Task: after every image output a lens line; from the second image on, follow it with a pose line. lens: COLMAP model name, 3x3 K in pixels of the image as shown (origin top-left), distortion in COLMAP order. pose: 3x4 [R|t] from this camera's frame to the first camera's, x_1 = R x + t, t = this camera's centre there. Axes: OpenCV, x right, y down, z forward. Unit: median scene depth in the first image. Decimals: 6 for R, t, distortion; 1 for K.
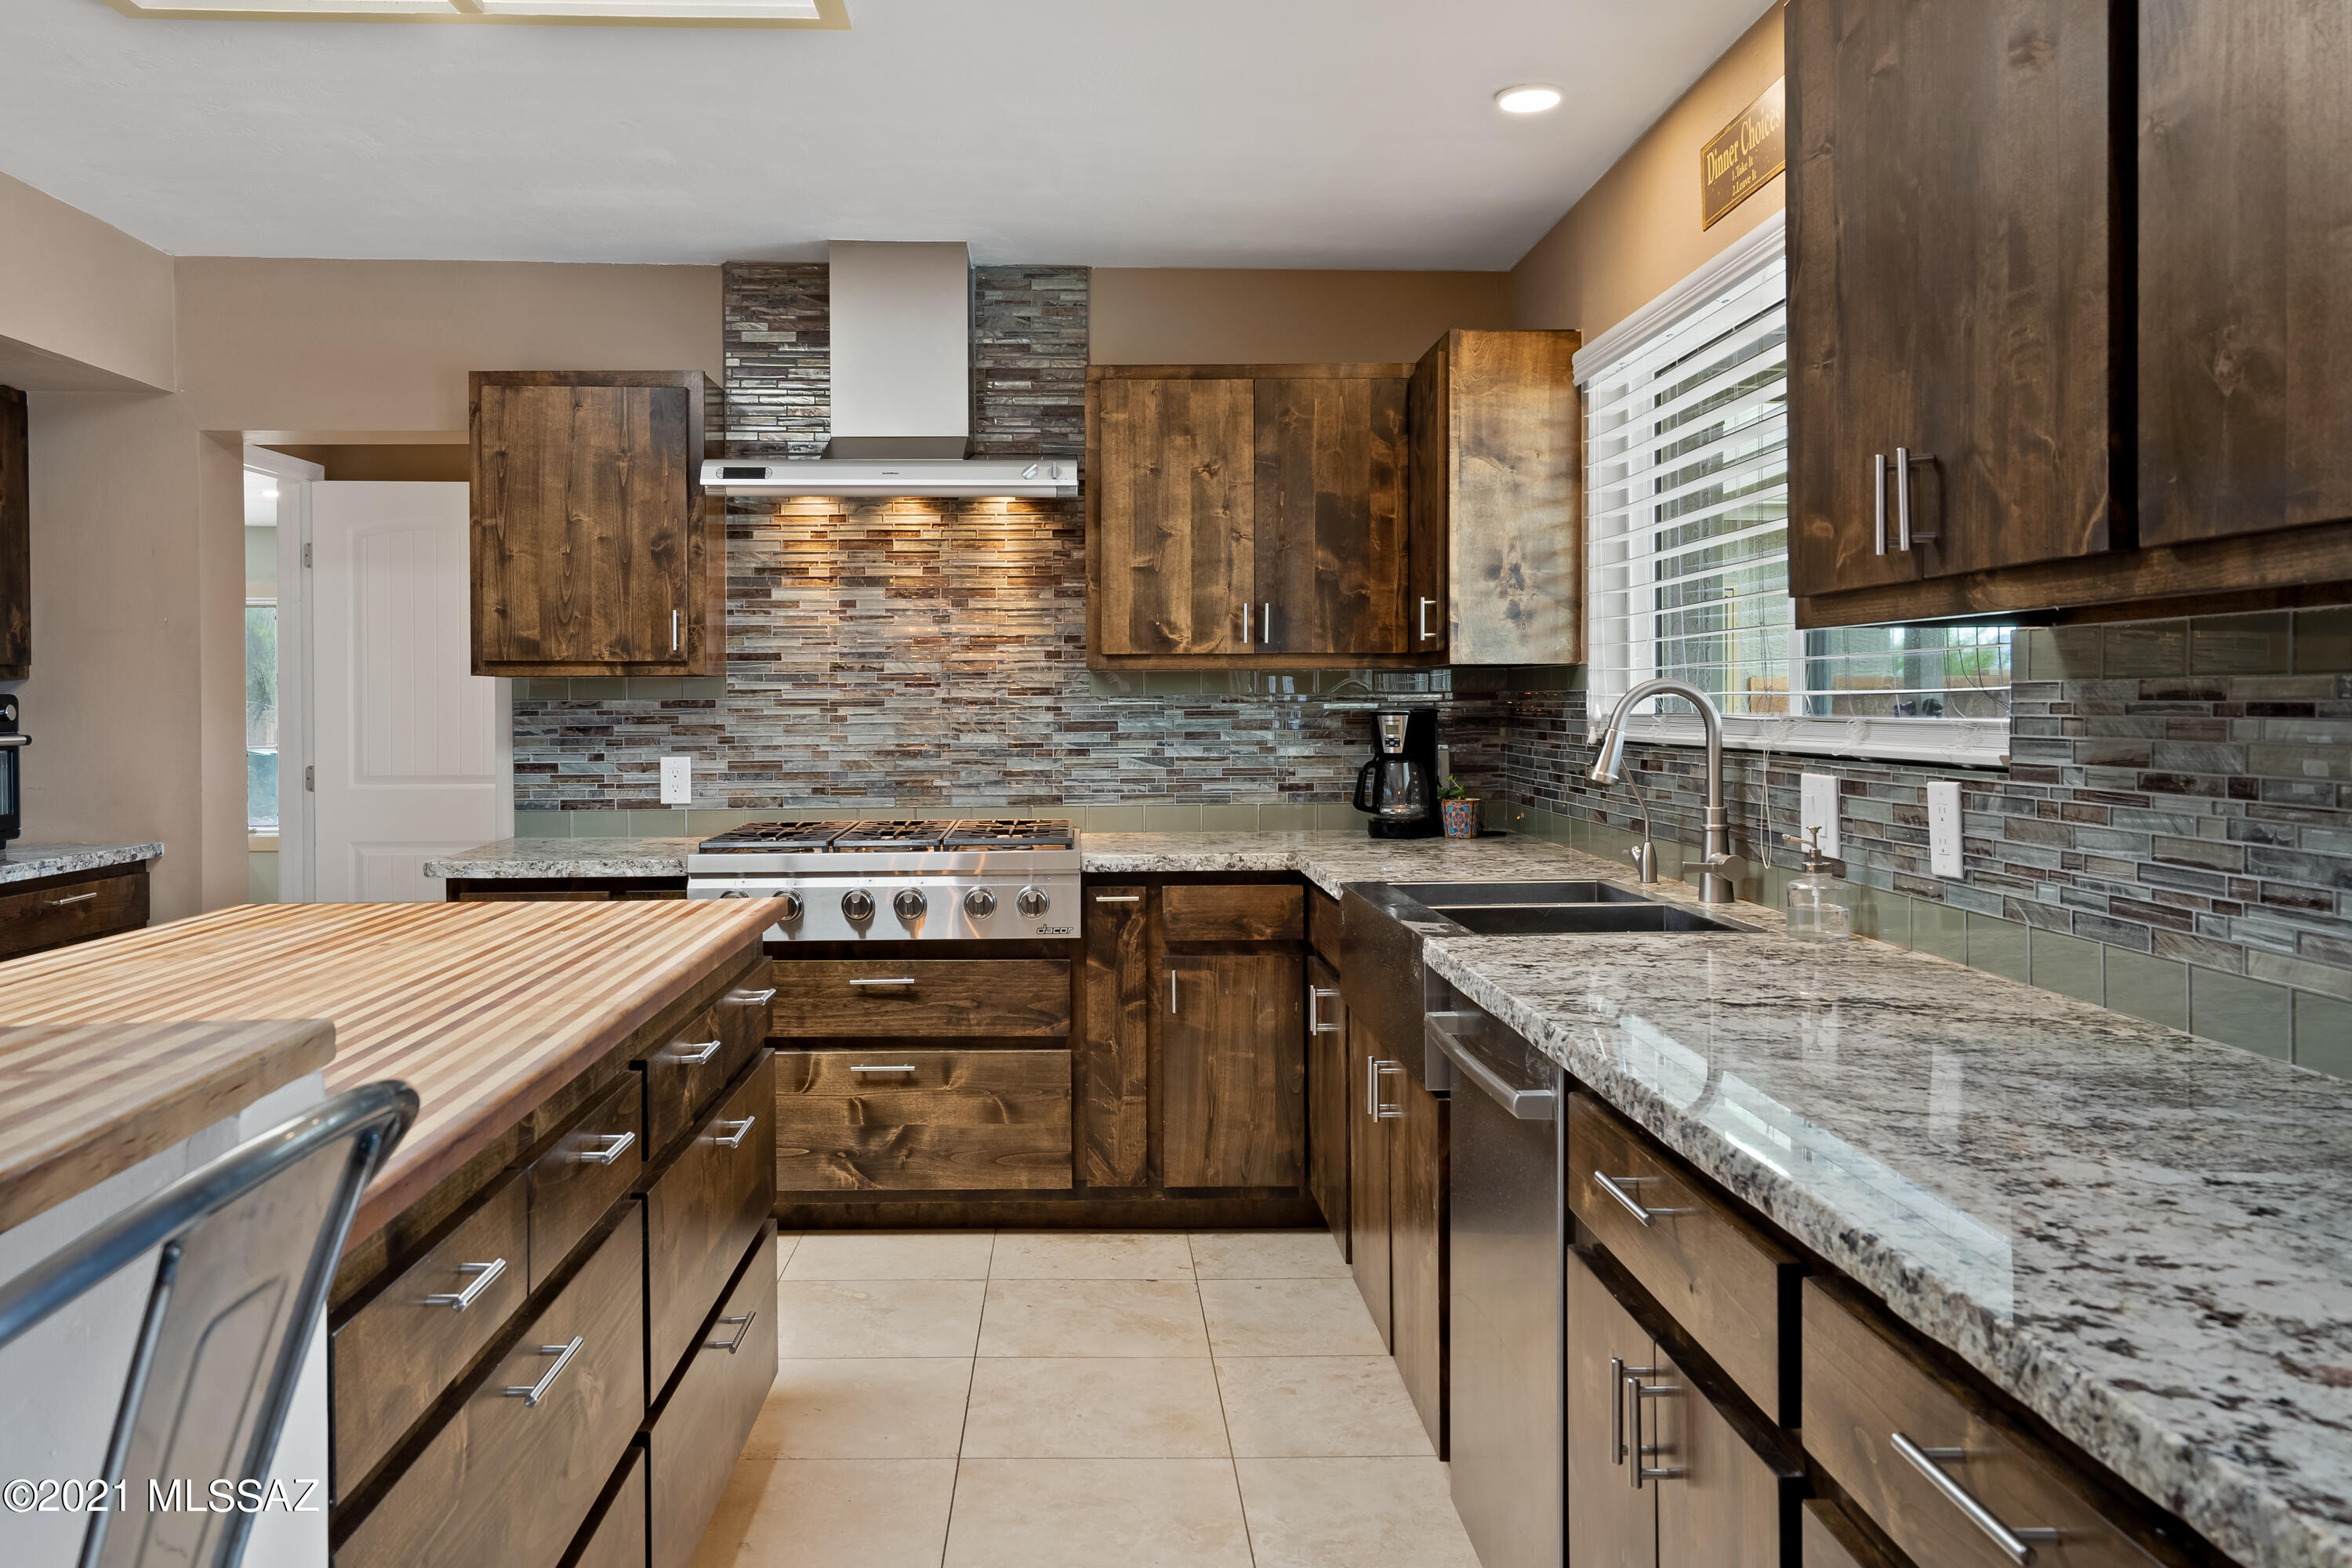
lens RADIAL K [[1727.0, 0, 1056.5], [0, 1727.0, 716.2], [0, 0, 1]] dist [0.000647, 0.017825]
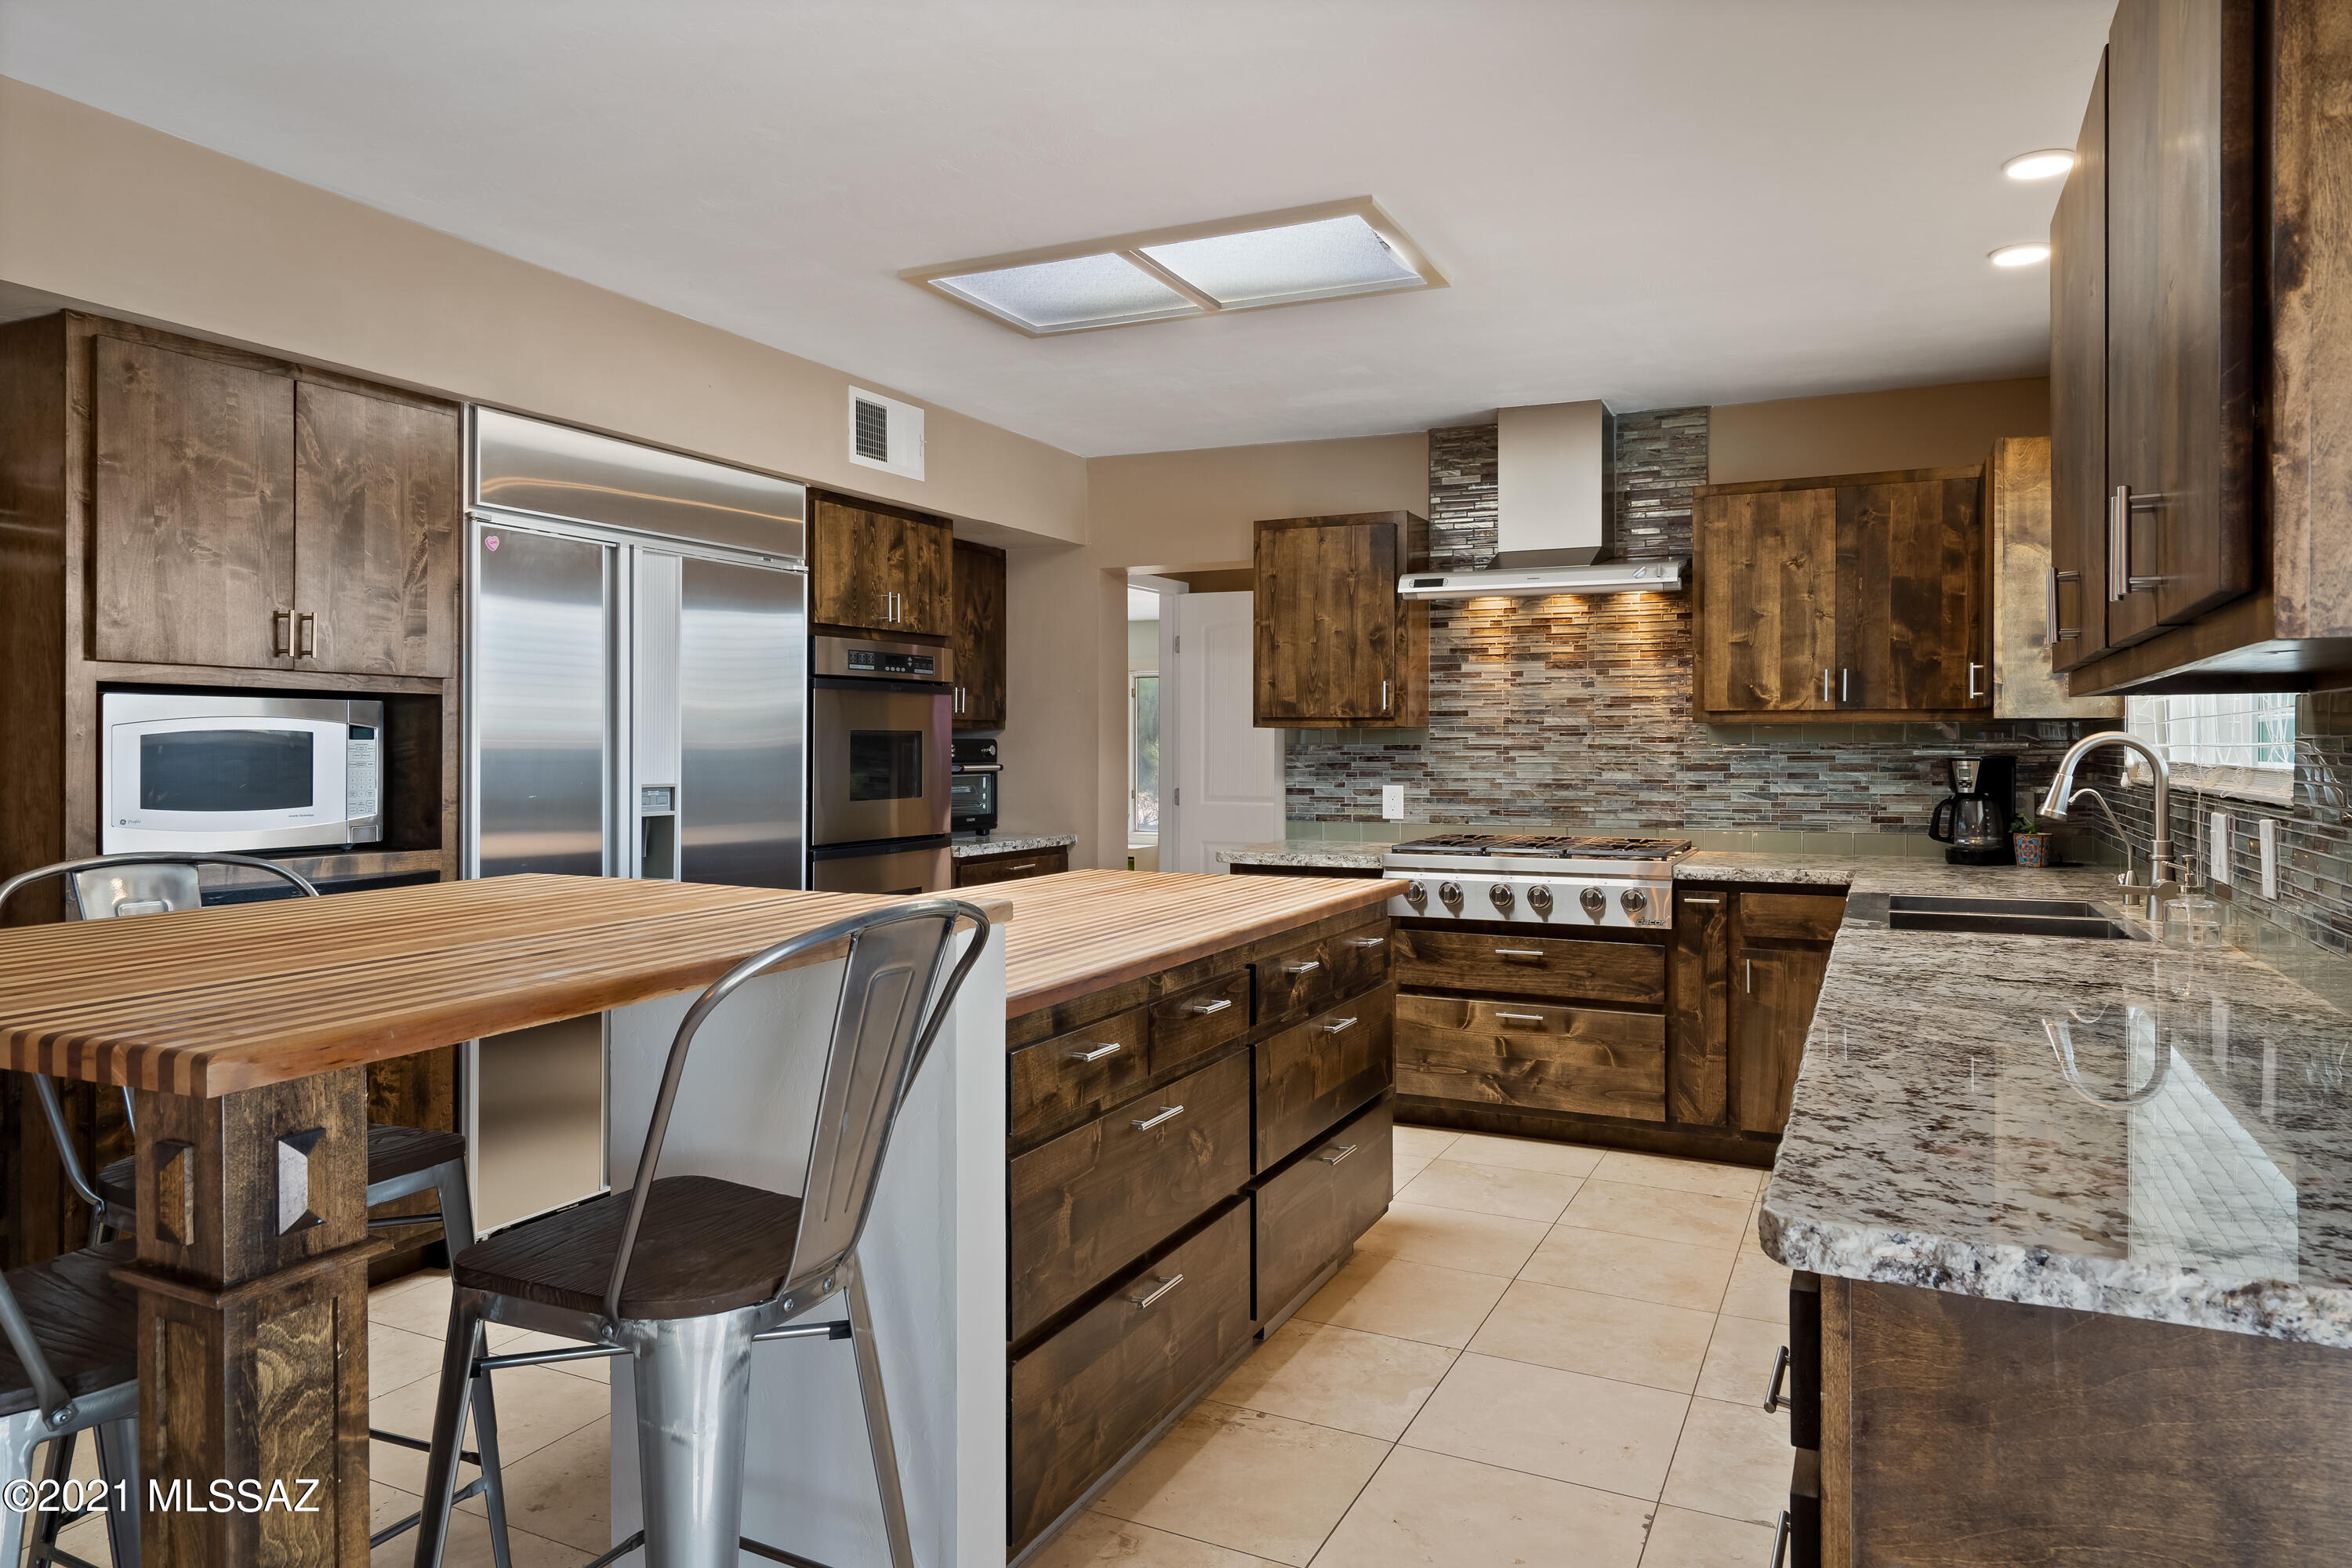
lens RADIAL K [[1423.4, 0, 1176.8], [0, 1423.4, 744.6], [0, 0, 1]] dist [0.017030, 0.004577]
pose [[0.898985, 0.005416, -0.437945, 0.138443], [-0.009287, 0.999934, -0.006698, -0.000144], [0.437880, 0.010088, 0.898977, -0.123041]]
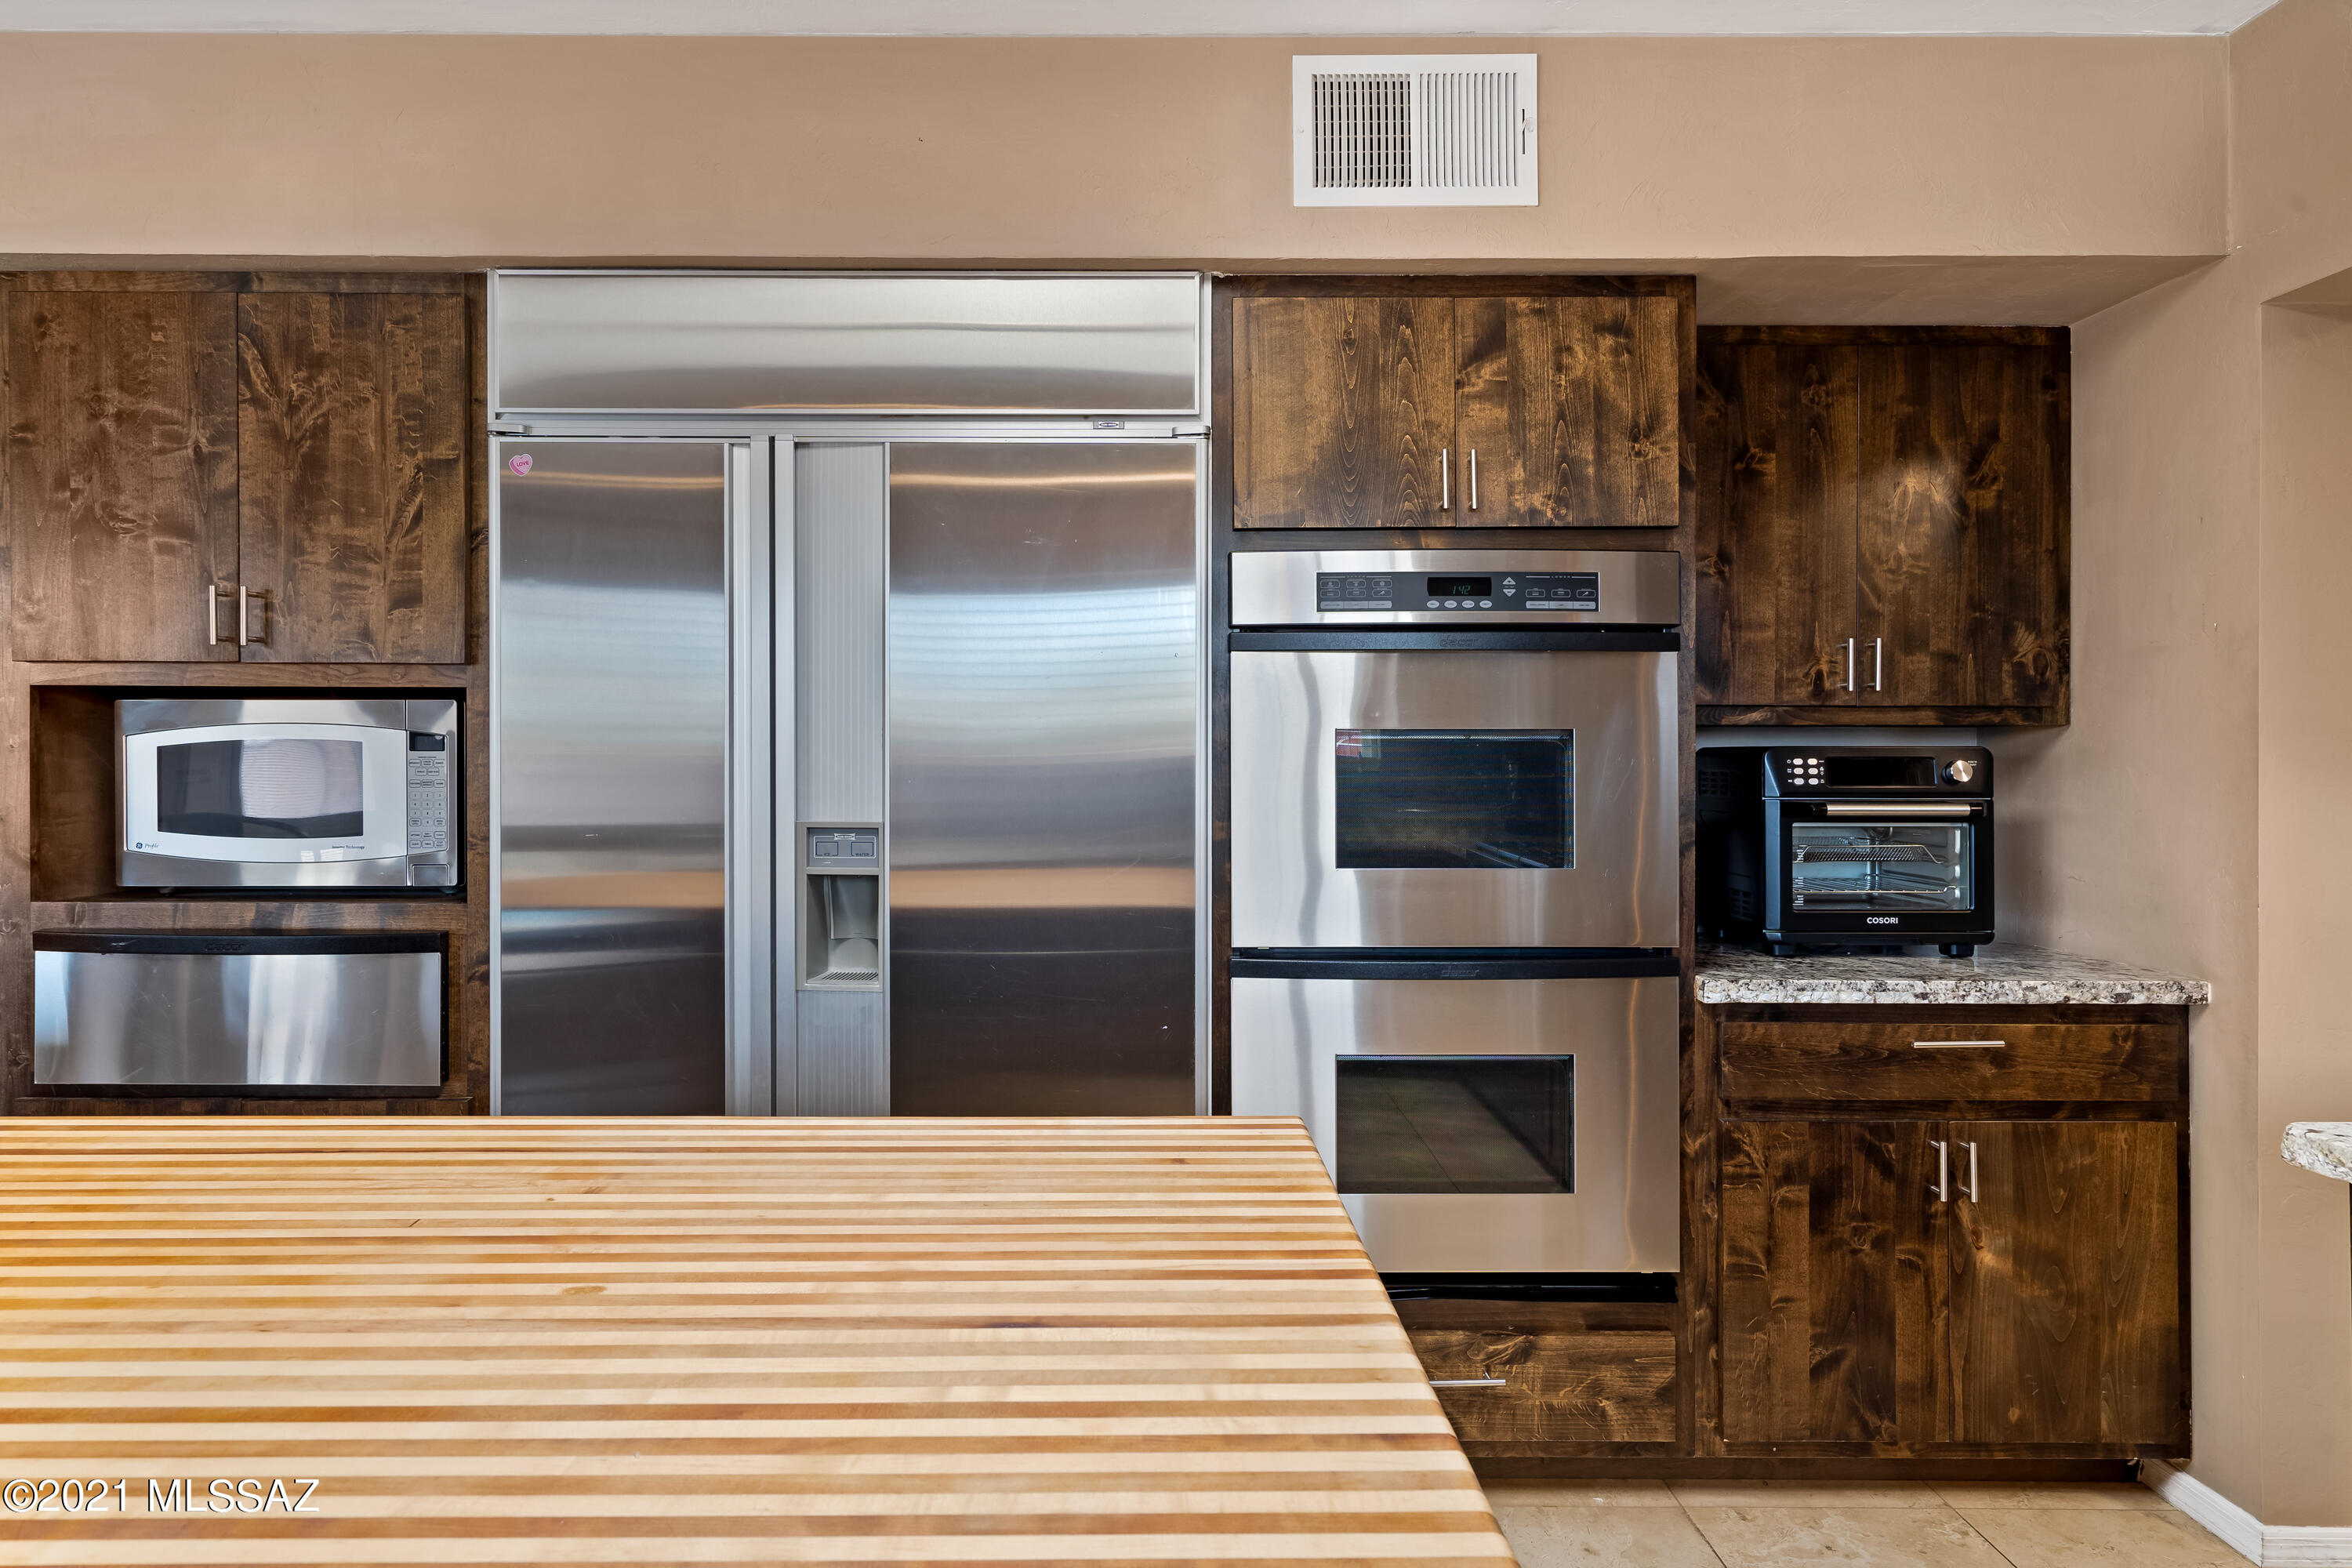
lens RADIAL K [[1427.0, 0, 1176.9], [0, 1427.0, 760.2], [0, 0, 1]] dist [0.004947, 0.000966]
pose [[0.015786, 0.002514, -0.999872, -0.005562], [-0.010768, 0.999939, 0.002344, -0.005035], [0.999817, 0.010730, 0.015812, 0.689595]]
